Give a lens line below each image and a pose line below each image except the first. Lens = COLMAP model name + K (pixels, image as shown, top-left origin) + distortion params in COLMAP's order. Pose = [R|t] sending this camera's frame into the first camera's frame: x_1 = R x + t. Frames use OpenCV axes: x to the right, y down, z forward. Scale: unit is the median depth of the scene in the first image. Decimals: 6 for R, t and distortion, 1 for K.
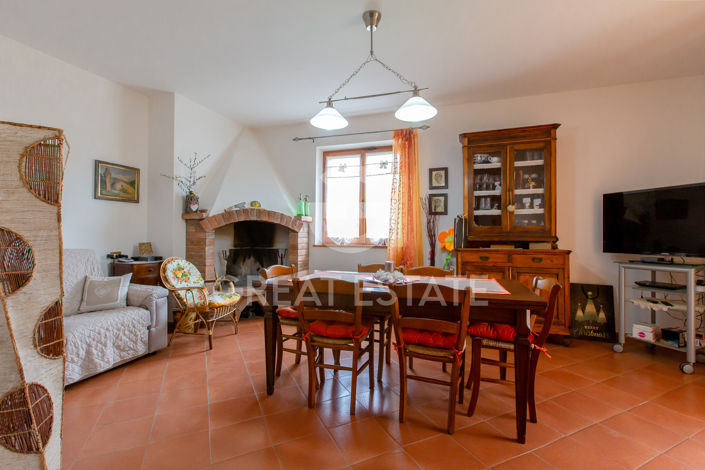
lens RADIAL K [[316.6, 0, 352.5], [0, 316.6, 235.0], [0, 0, 1]] dist [-0.000180, -0.000038]
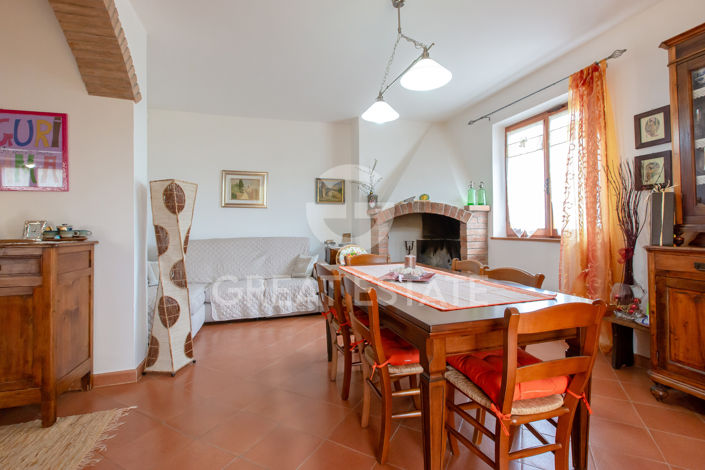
lens RADIAL K [[324.4, 0, 358.4], [0, 324.4, 224.8], [0, 0, 1]] dist [0.001410, 0.000307]
pose [[0.596966, -0.016556, -0.802096, 0.463966], [0.012367, 0.999858, -0.011434, 0.003705], [0.802171, -0.003094, 0.597086, 0.207982]]
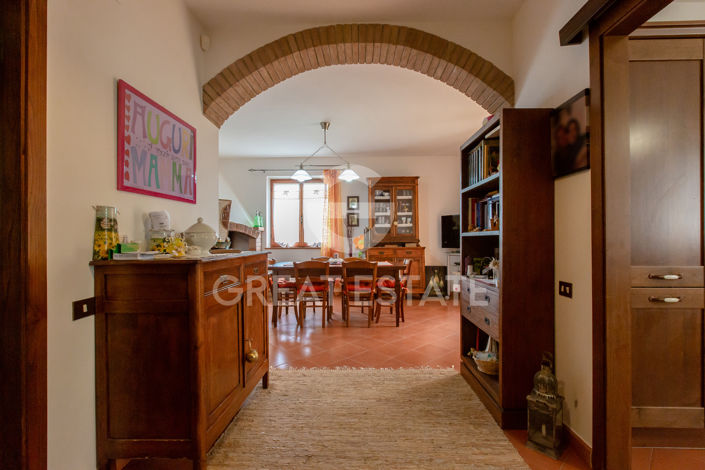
lens RADIAL K [[323.0, 0, 352.5], [0, 323.0, 235.0], [0, 0, 1]] dist [0.000193, -0.000018]
pose [[0.952155, -0.007221, 0.305531, -0.232541], [0.012536, 0.999802, -0.015436, 0.002323], [-0.305359, 0.018528, 0.952057, -0.538989]]
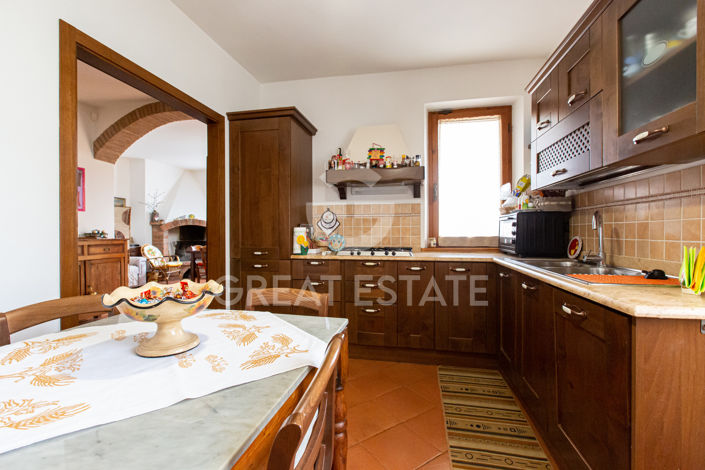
lens RADIAL K [[307.8, 0, 352.5], [0, 307.8, 235.0], [0, 0, 1]] dist [-0.000107, -0.000077]
pose [[0.990187, -0.009346, 0.139433, 0.413517], [0.008788, 0.999951, 0.004623, 0.013399], [-0.139470, -0.003352, 0.990221, -1.012272]]
